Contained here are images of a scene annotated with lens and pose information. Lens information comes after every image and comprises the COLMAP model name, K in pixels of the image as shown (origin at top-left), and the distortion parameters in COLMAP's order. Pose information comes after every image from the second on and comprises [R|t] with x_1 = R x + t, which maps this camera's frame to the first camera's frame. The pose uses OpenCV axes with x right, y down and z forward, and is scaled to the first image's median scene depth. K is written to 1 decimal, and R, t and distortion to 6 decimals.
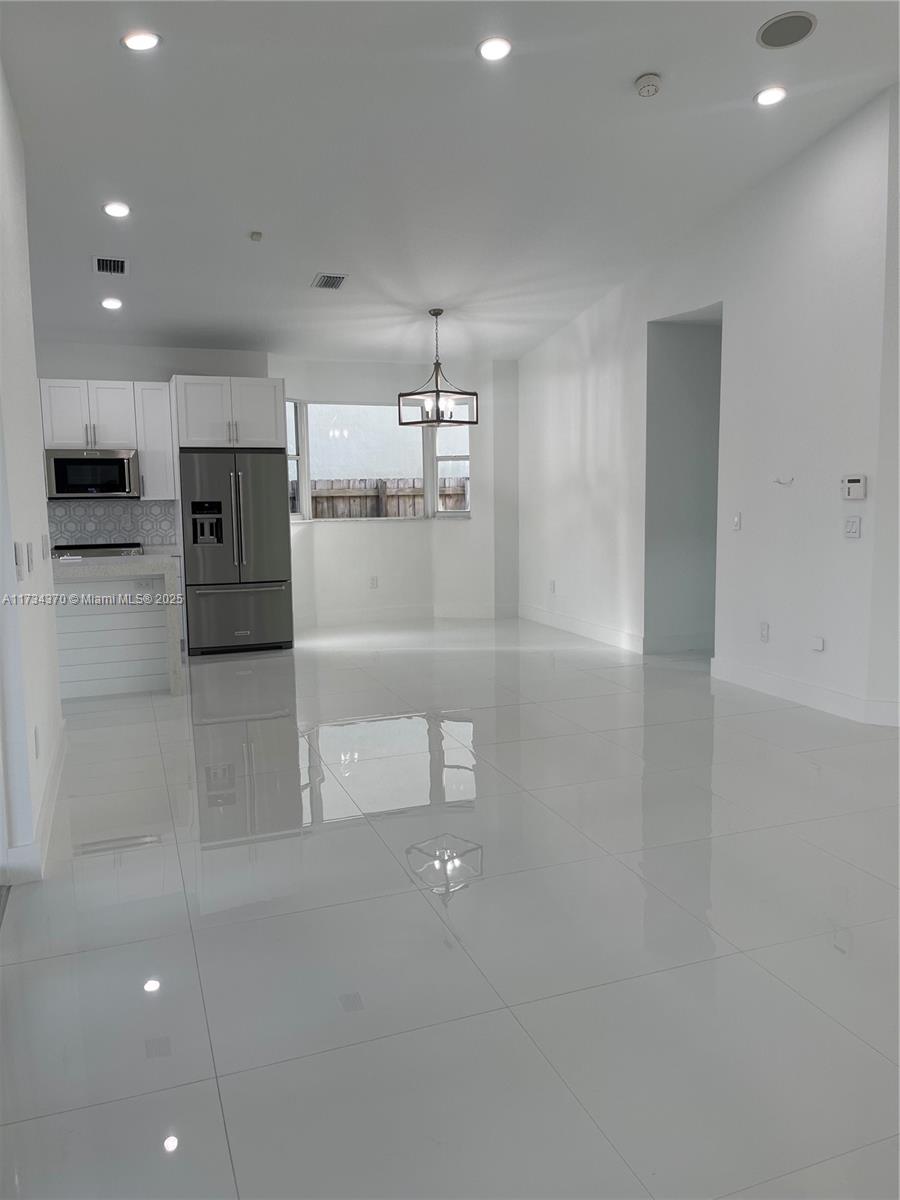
lens RADIAL K [[903.5, 0, 450.0], [0, 903.5, 600.0], [0, 0, 1]] dist [0.060729, -0.097142]
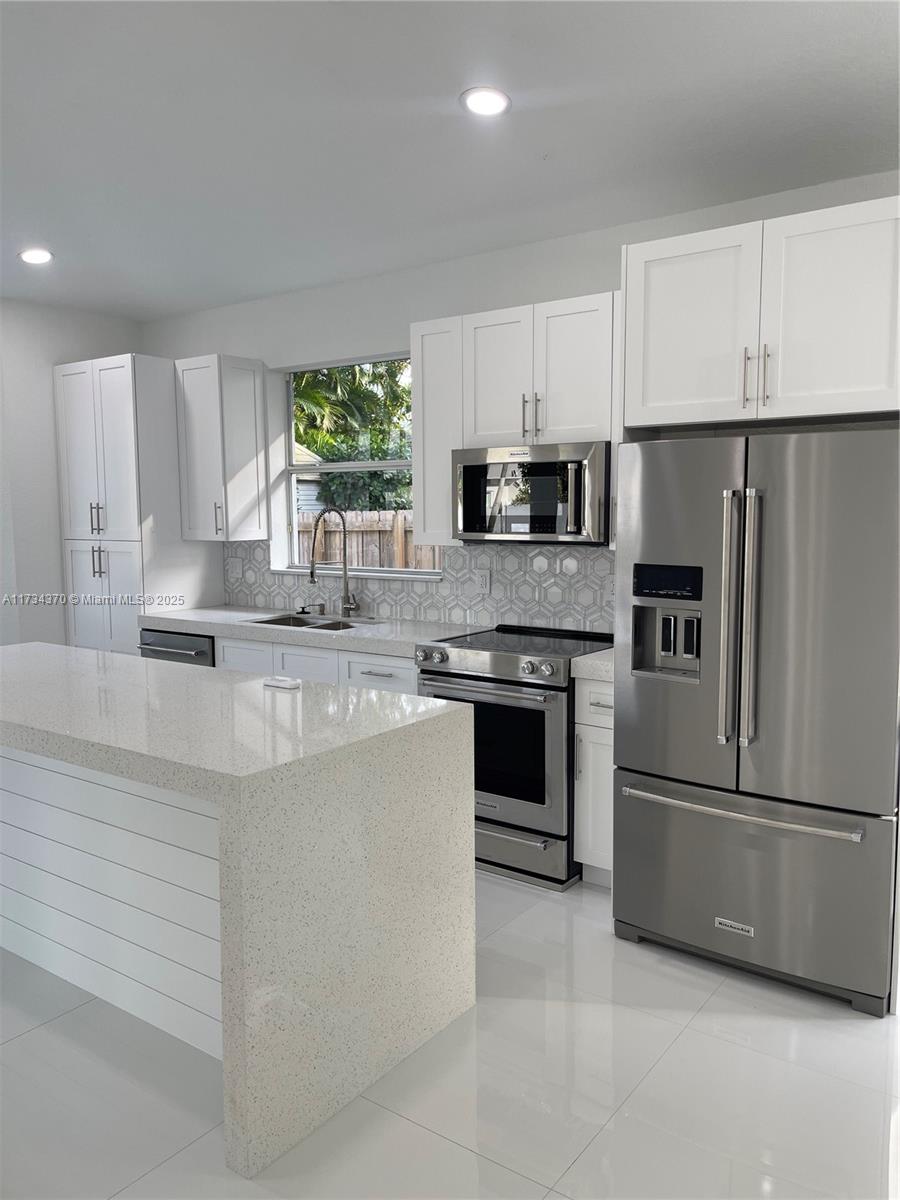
lens RADIAL K [[903.5, 0, 450.0], [0, 903.5, 600.0], [0, 0, 1]] dist [0.060729, -0.097142]
pose [[0.551249, 0.096206, -0.828775, 0.000371], [-0.107115, 0.993270, 0.044055, -0.098592], [0.827436, 0.064489, 0.557844, 0.694818]]
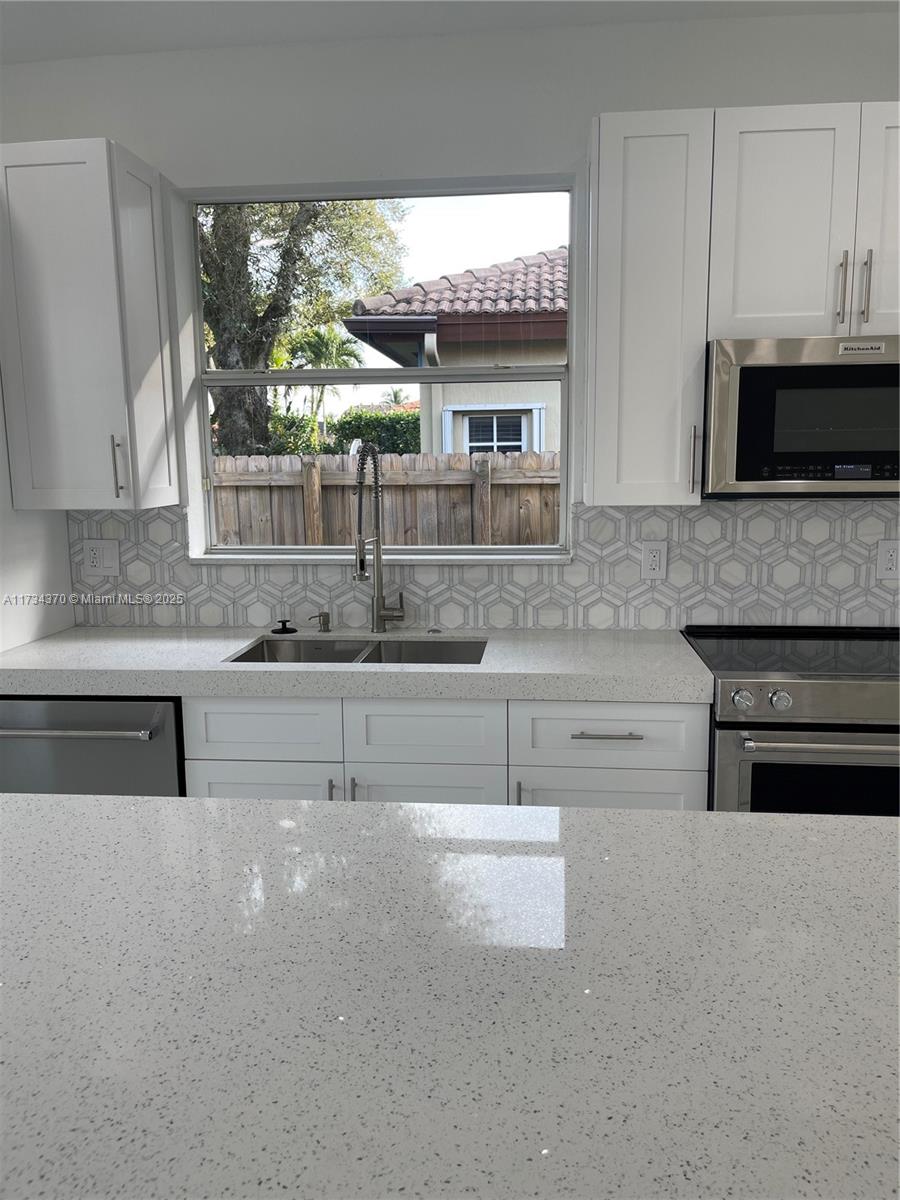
lens RADIAL K [[903.5, 0, 450.0], [0, 903.5, 600.0], [0, 0, 1]] dist [0.060729, -0.097142]
pose [[0.894081, 0.075066, -0.441570, -0.373517], [-0.058275, 0.996972, 0.051489, -0.085315], [0.444098, -0.020303, 0.895748, 0.666091]]
